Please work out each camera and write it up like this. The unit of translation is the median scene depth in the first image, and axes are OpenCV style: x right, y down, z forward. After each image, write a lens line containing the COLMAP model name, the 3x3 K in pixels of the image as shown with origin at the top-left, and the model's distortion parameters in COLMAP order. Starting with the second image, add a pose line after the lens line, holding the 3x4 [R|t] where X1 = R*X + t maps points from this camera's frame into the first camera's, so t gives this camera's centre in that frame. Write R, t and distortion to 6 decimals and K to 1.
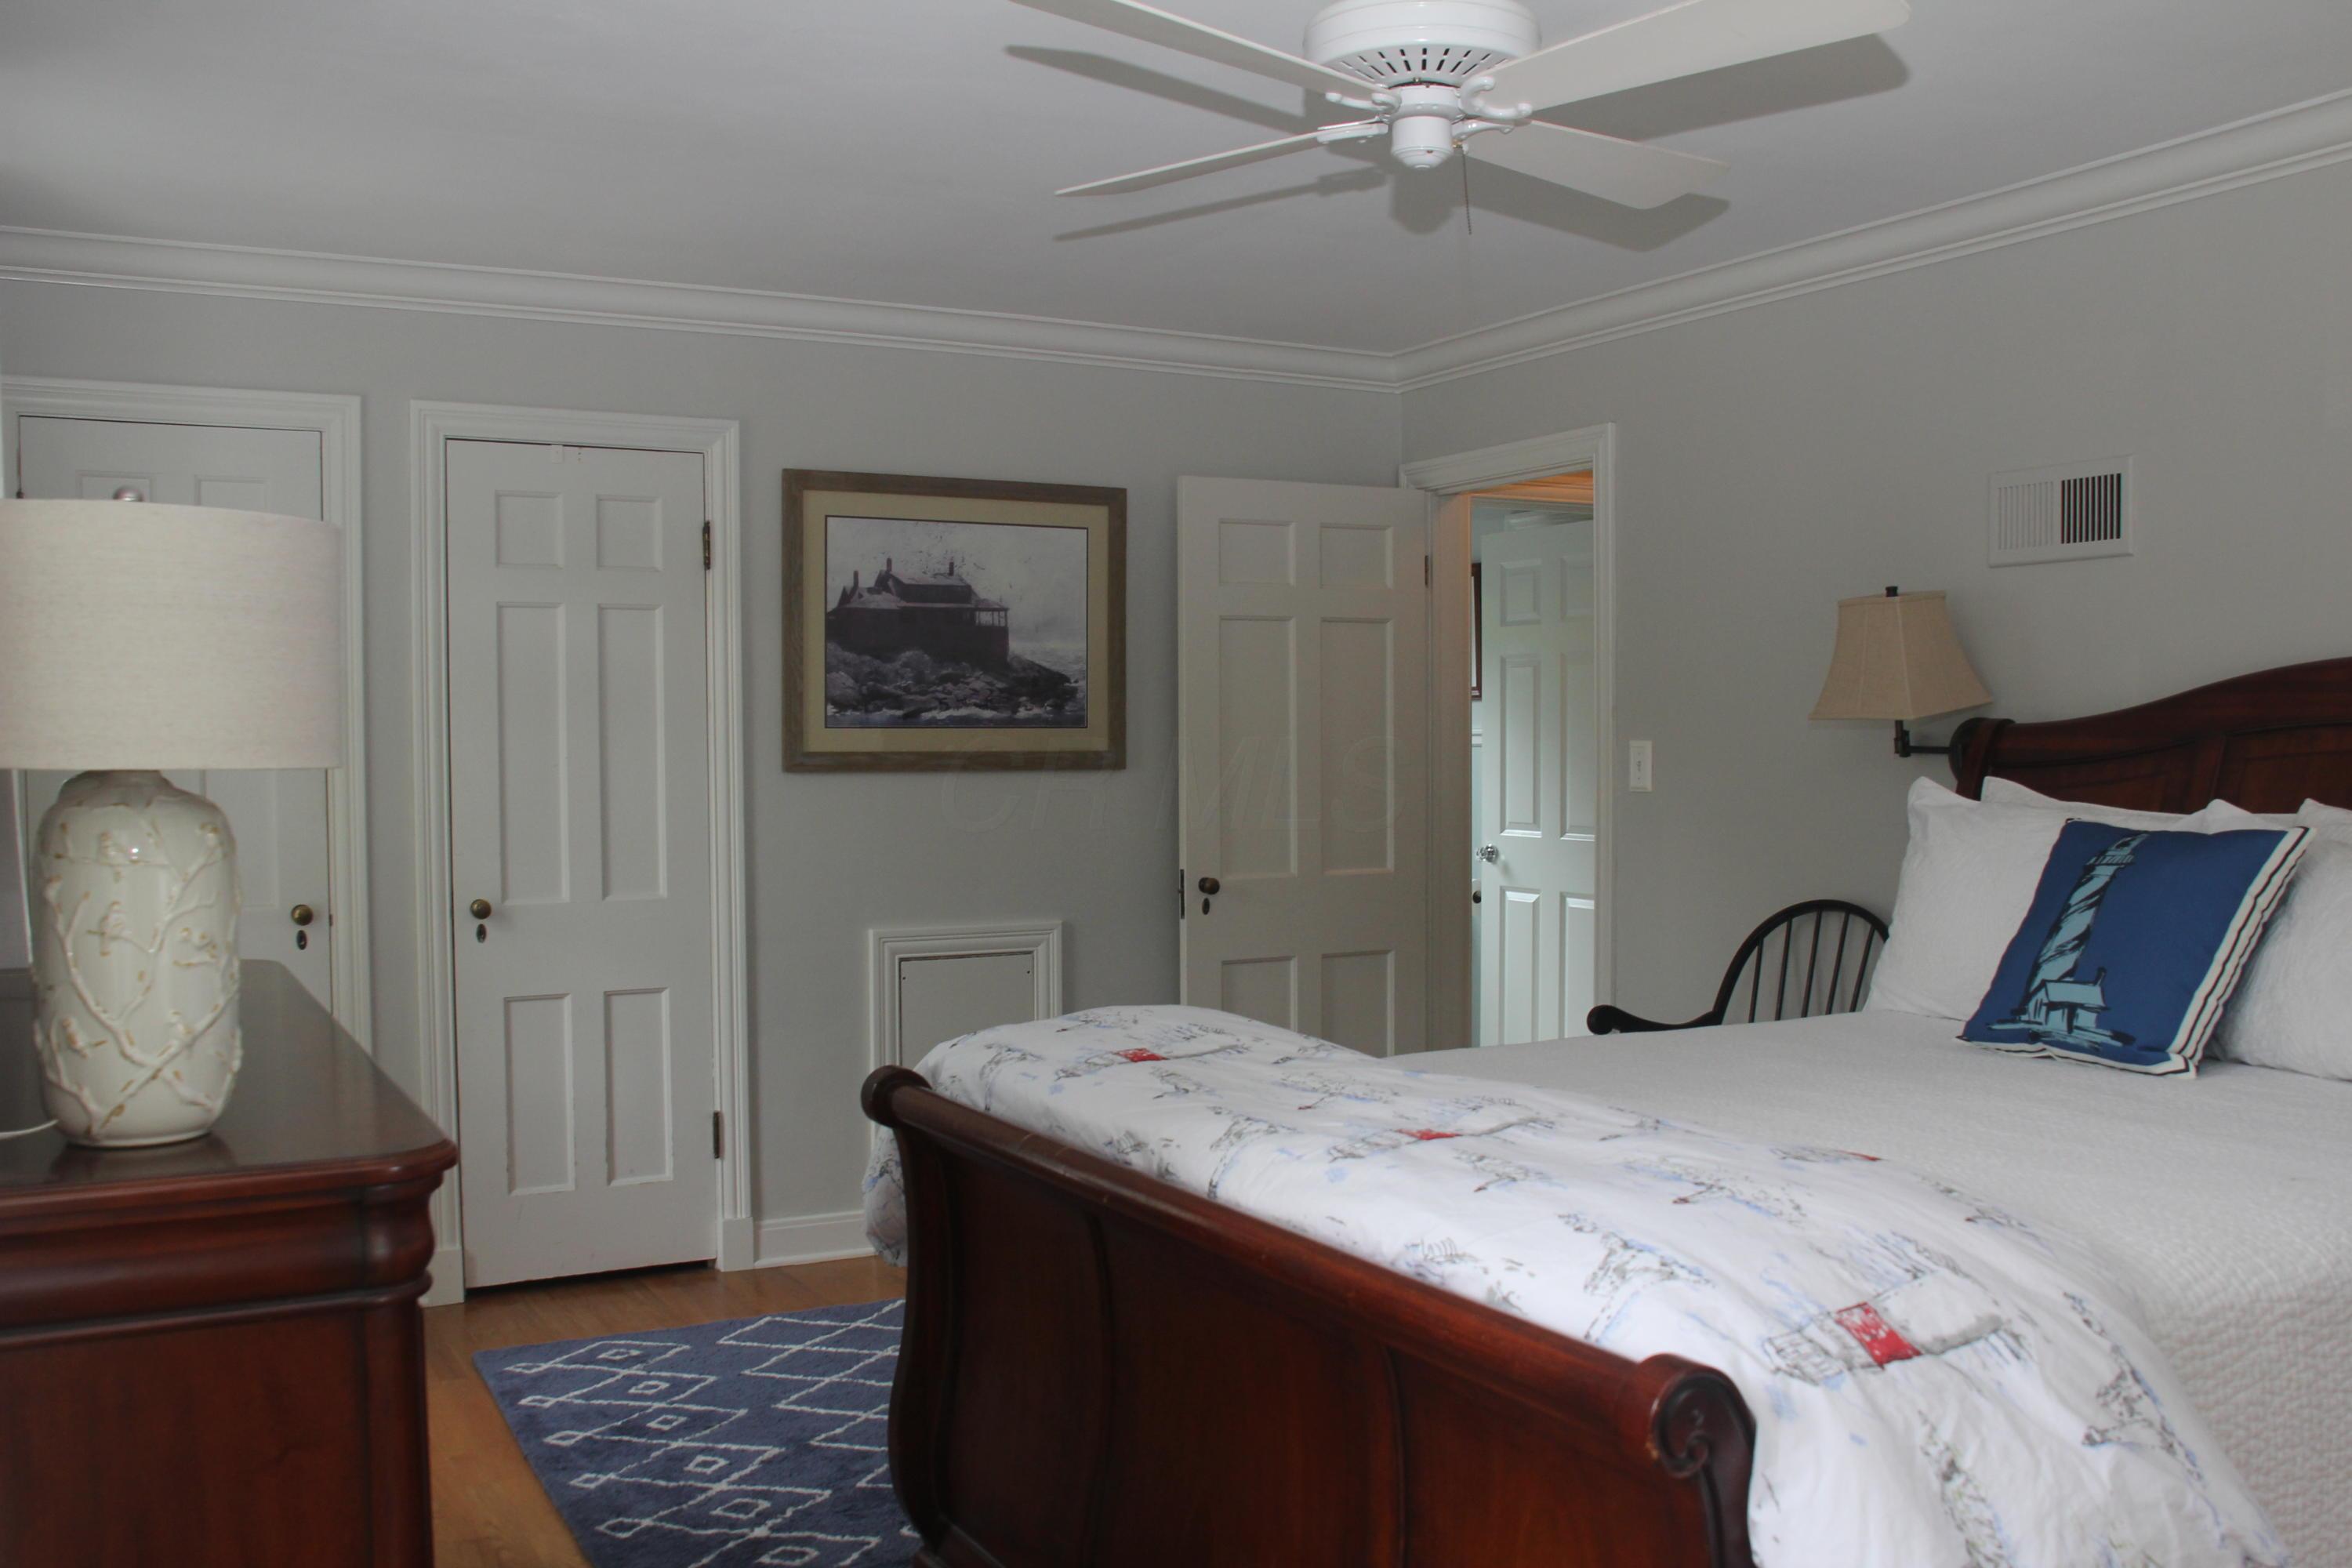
lens RADIAL K [[2077.5, 0, 1179.7], [0, 2077.5, 813.9], [0, 0, 1]] dist [-0.171151, 0.167554]
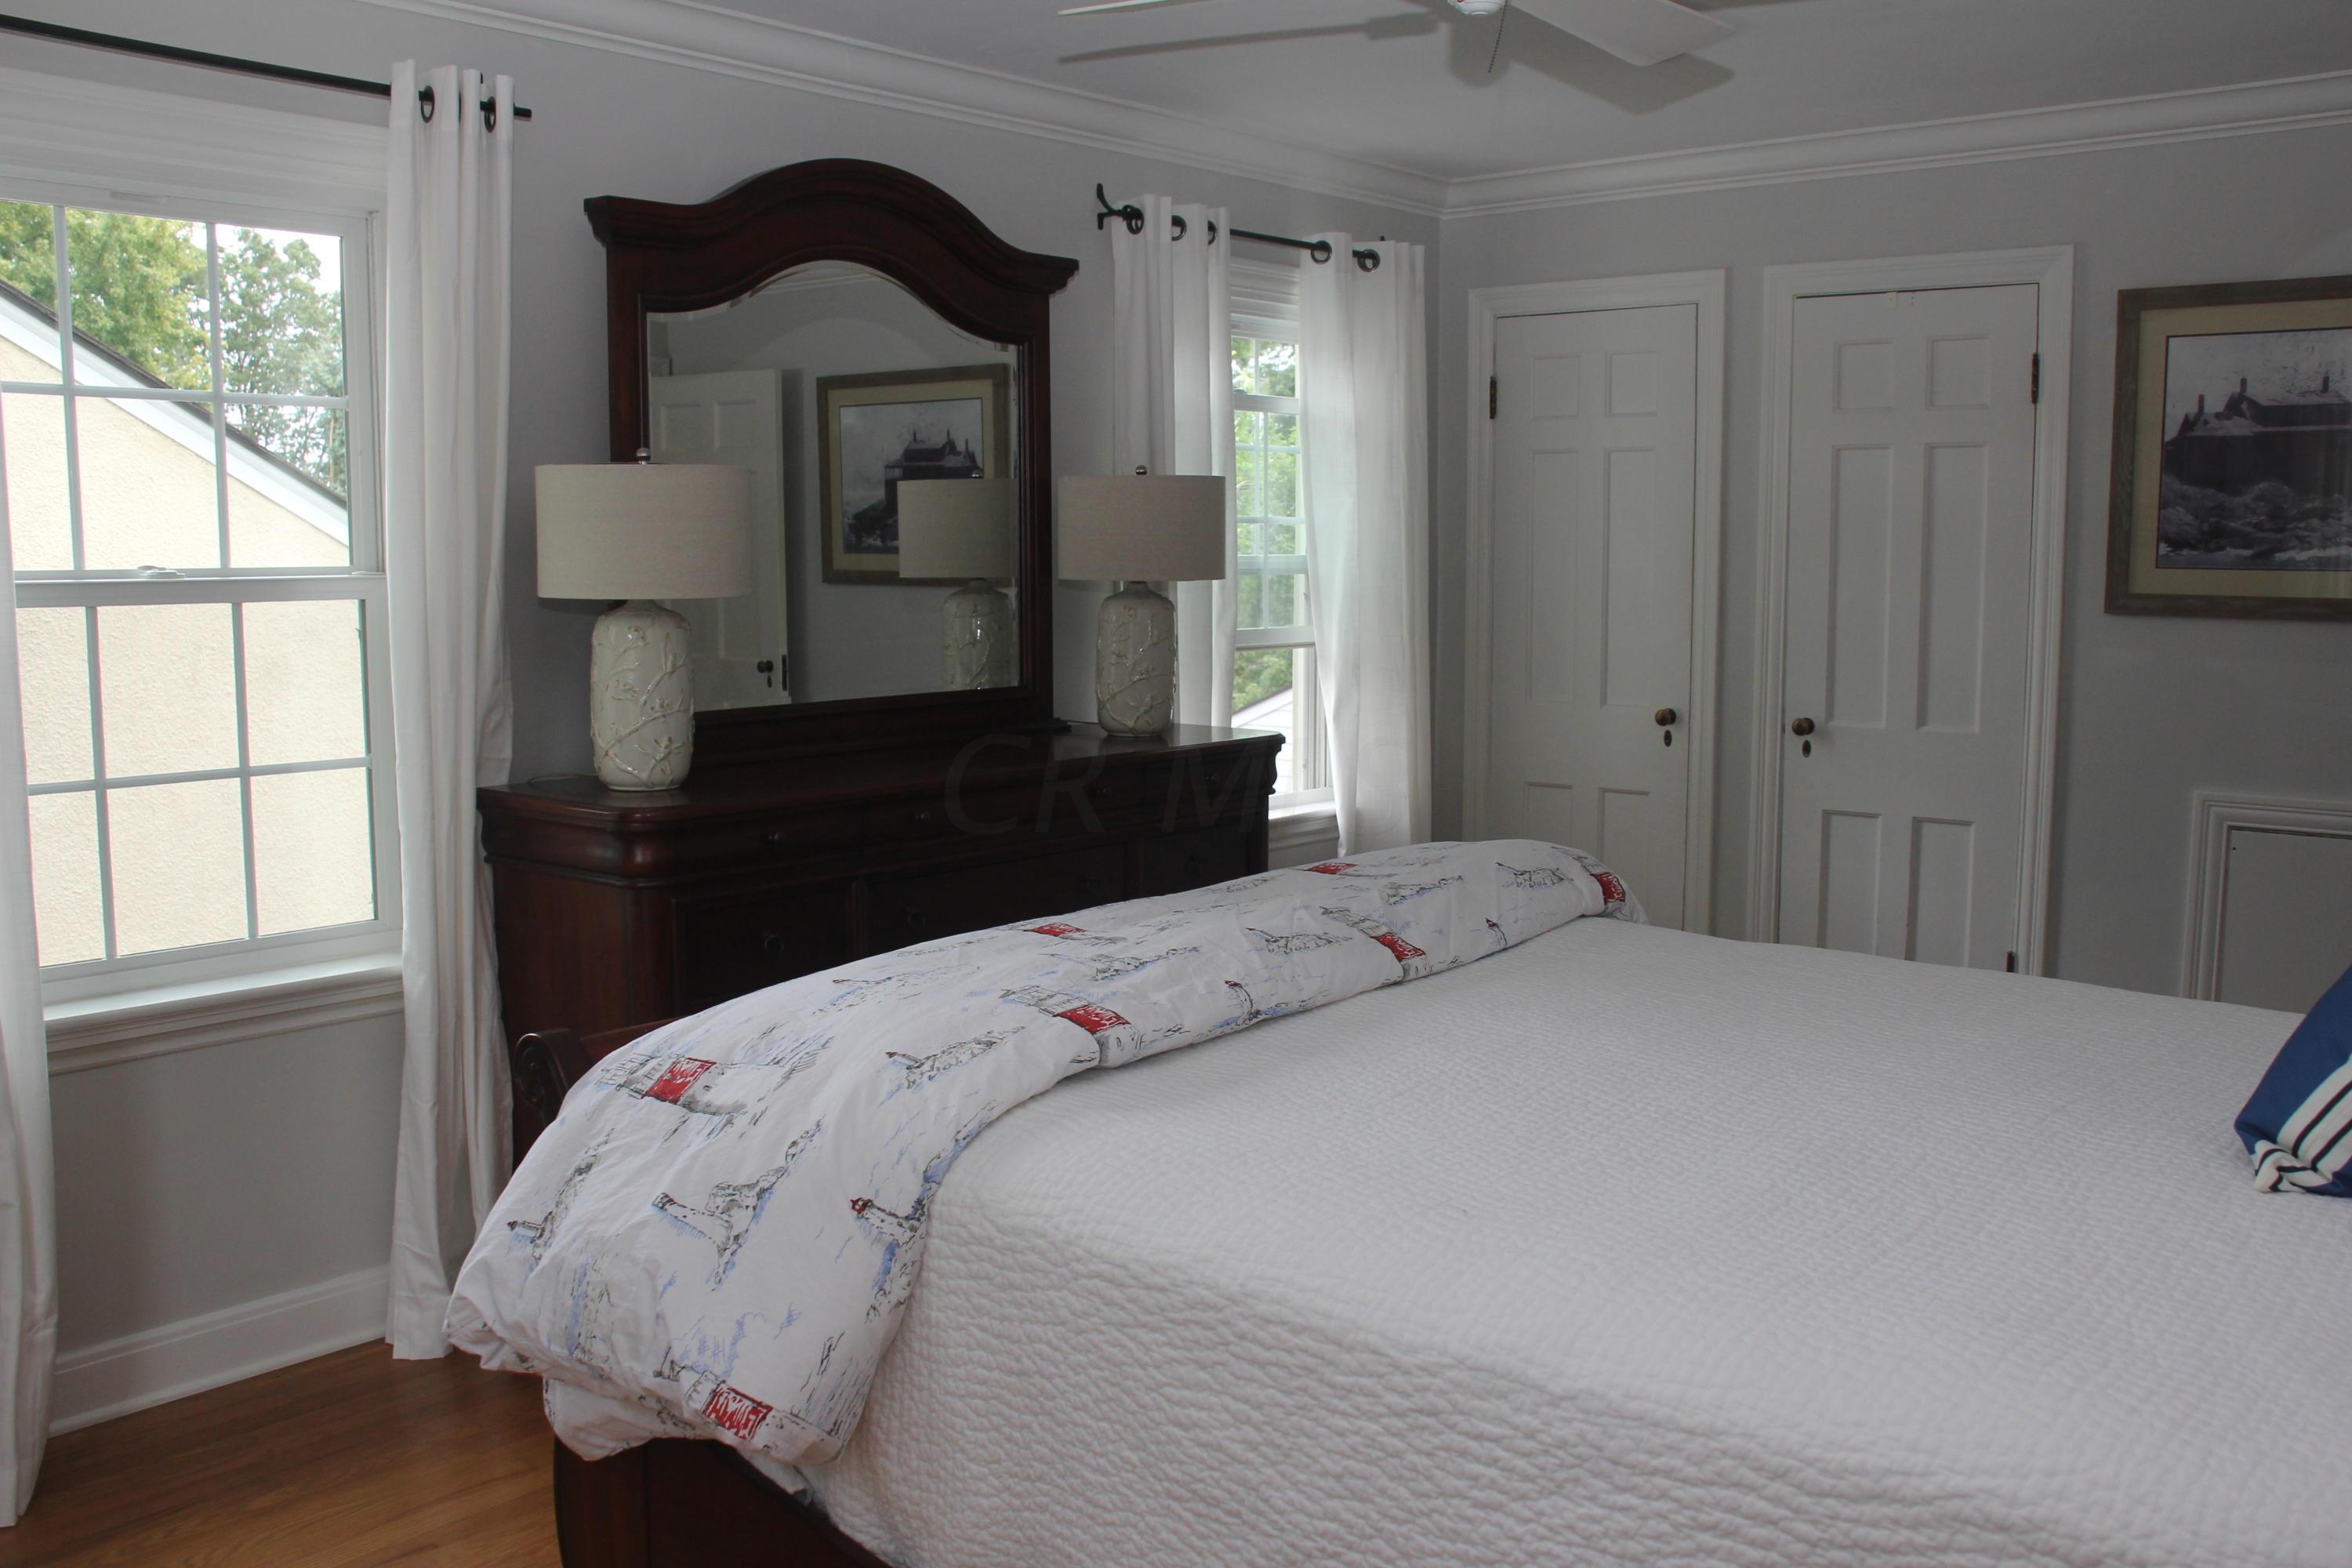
lens RADIAL K [[2077.5, 0, 1179.7], [0, 2077.5, 813.9], [0, 0, 1]] dist [-0.171151, 0.167554]
pose [[0.363700, 0.122628, -0.923409, 0.516573], [-0.034998, 0.992396, 0.118005, -0.023194], [0.930858, -0.010601, 0.365226, 0.260070]]
